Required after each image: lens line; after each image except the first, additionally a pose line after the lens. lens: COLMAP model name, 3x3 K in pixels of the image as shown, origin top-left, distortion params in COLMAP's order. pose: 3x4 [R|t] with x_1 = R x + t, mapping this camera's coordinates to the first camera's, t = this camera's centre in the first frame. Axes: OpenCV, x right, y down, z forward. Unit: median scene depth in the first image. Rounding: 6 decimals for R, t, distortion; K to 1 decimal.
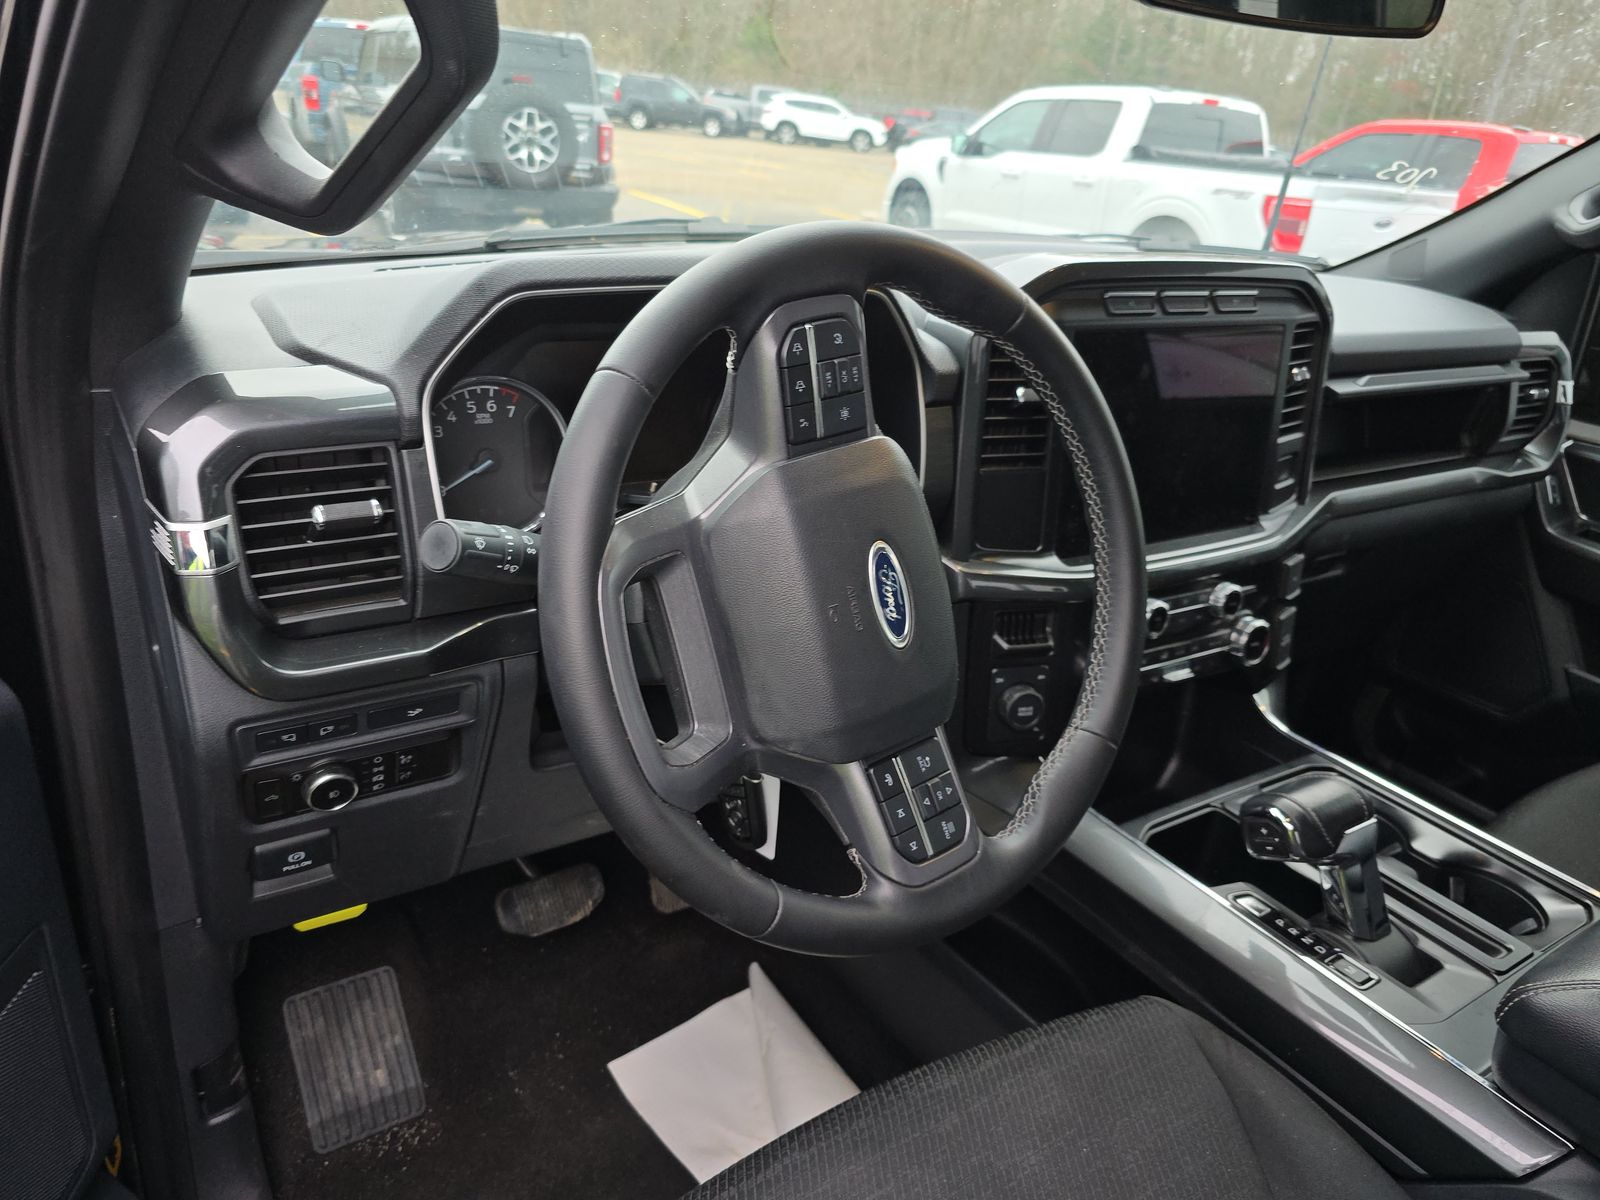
lens RADIAL K [[1081.6, 0, 792.3], [0, 1081.6, 593.8], [0, 0, 1]] dist [0.060613, -0.071584]
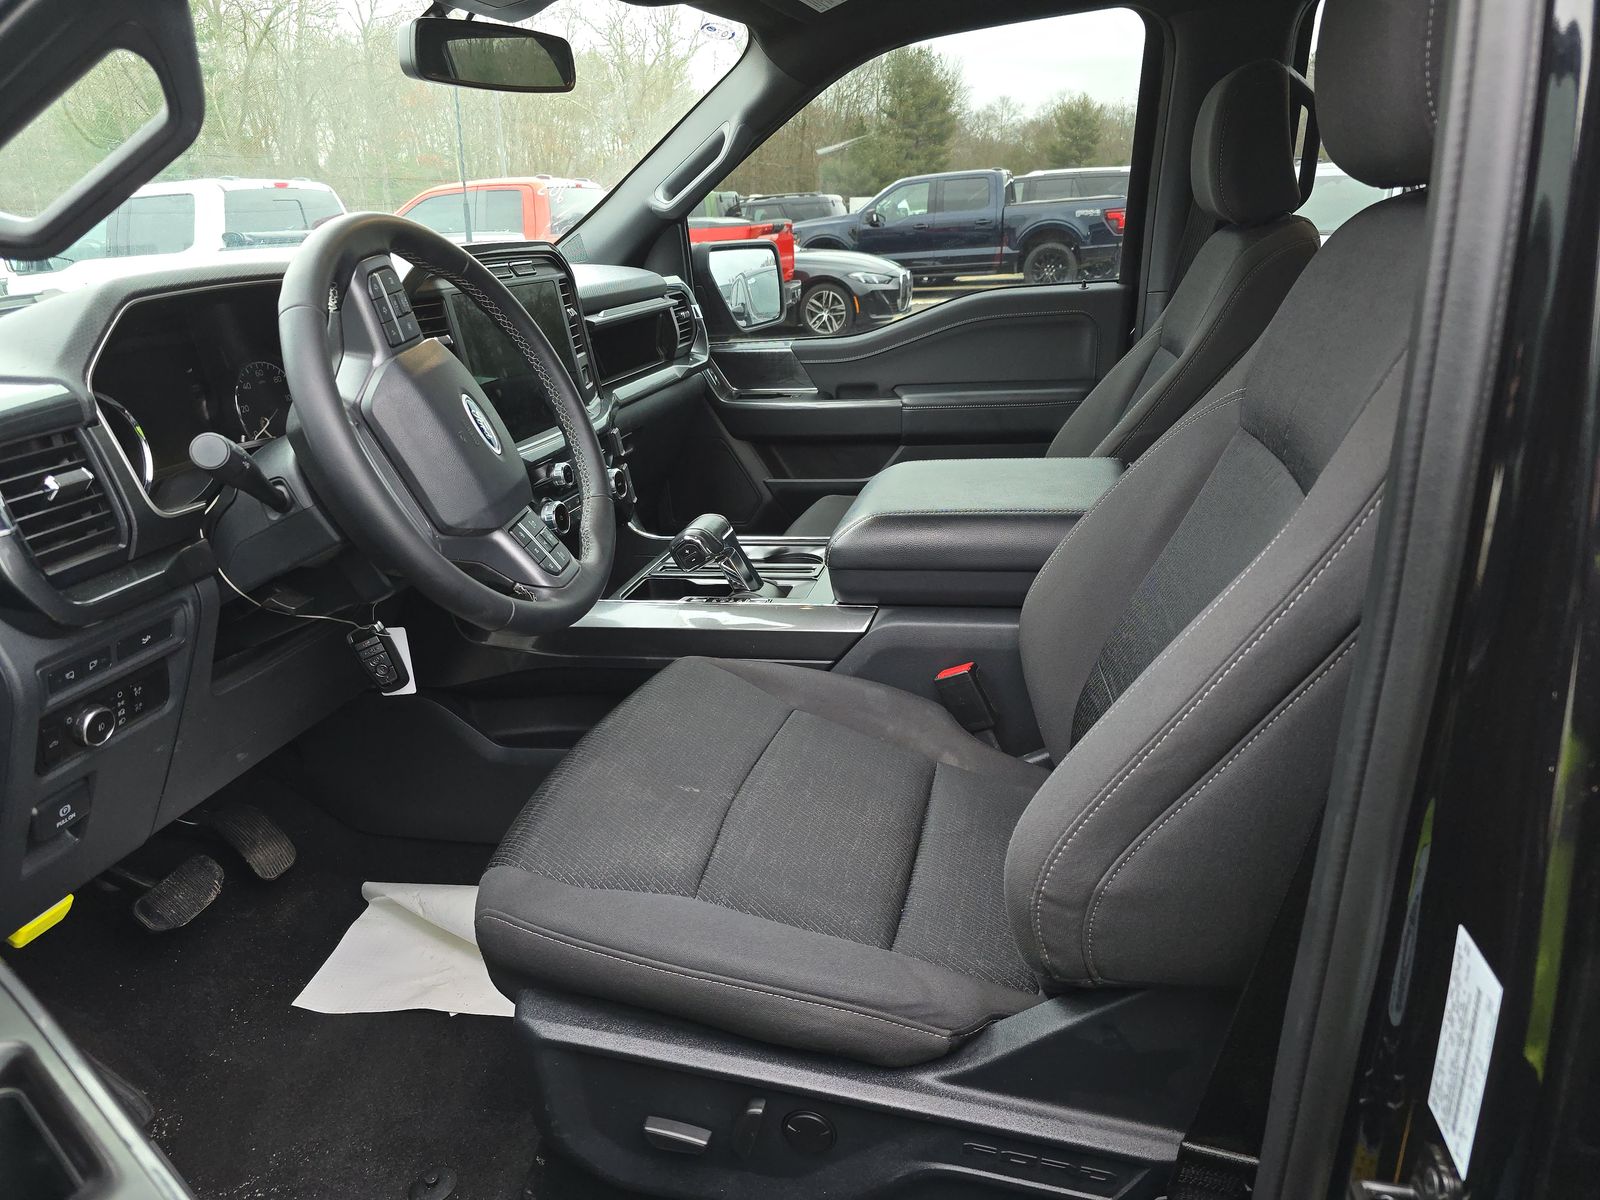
lens RADIAL K [[1081.6, 0, 792.3], [0, 1081.6, 593.8], [0, 0, 1]] dist [0.060613, -0.071584]
pose [[0.710943, -0.341483, 0.614776, -0.554451], [0.380749, 0.921890, 0.071763, 0.244424], [-0.591262, 0.183056, 0.785430, -0.436619]]
